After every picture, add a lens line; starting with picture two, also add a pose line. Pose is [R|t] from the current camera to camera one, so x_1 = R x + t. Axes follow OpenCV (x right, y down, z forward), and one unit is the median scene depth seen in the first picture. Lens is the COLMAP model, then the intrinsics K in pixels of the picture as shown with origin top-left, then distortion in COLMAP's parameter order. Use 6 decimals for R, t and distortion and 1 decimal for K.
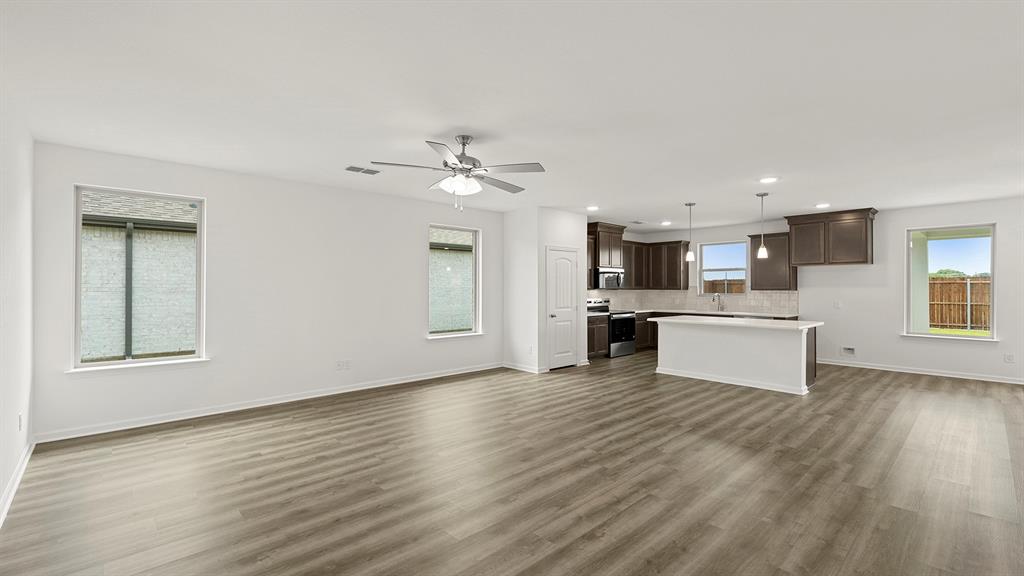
lens RADIAL K [[439.4, 0, 511.8], [0, 439.4, 289.1], [0, 0, 1]] dist [0.005428, 0.000191]
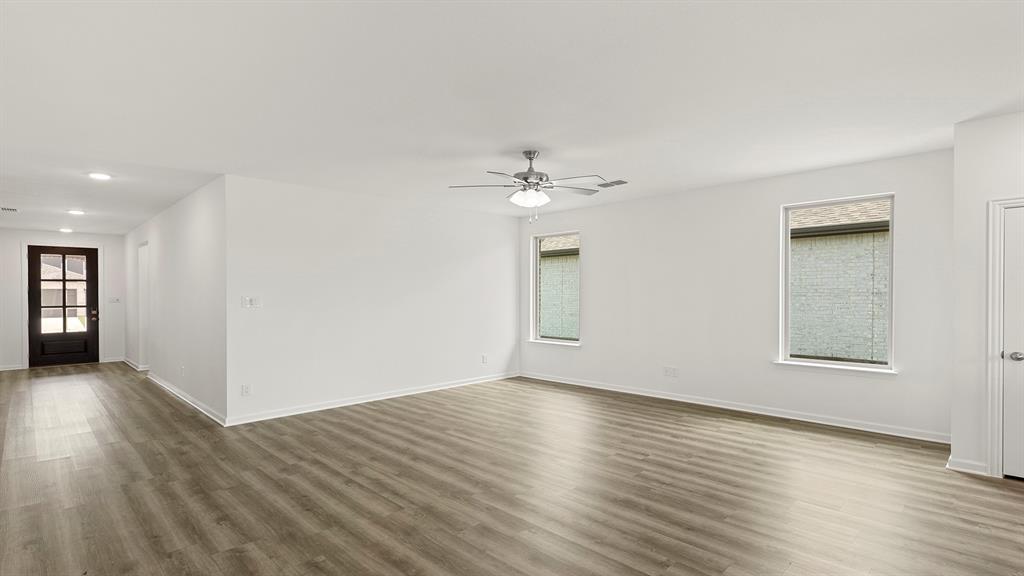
lens RADIAL K [[488.8, 0, 516.2], [0, 488.8, 293.2], [0, 0, 1]] dist [-0.005865, 0.000182]
pose [[0.040385, -0.002045, -0.999182, 1.065274], [0.001512, 0.999997, -0.001985, -0.003297], [0.999183, -0.001430, 0.040388, 0.918947]]
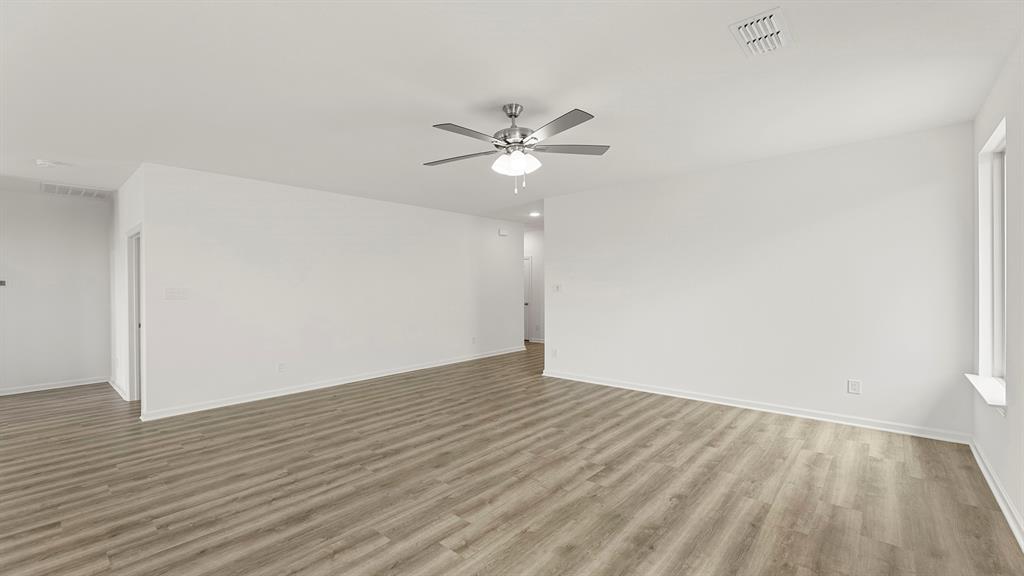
lens RADIAL K [[425.0, 0, 515.1], [0, 425.0, 288.0], [0, 0, 1]] dist [0.008249, -0.000345]
pose [[-0.994152, 0.012491, -0.107262, -0.026088], [0.011459, 0.999882, 0.010230, -0.003105], [0.107377, 0.008941, -0.994178, 1.826247]]
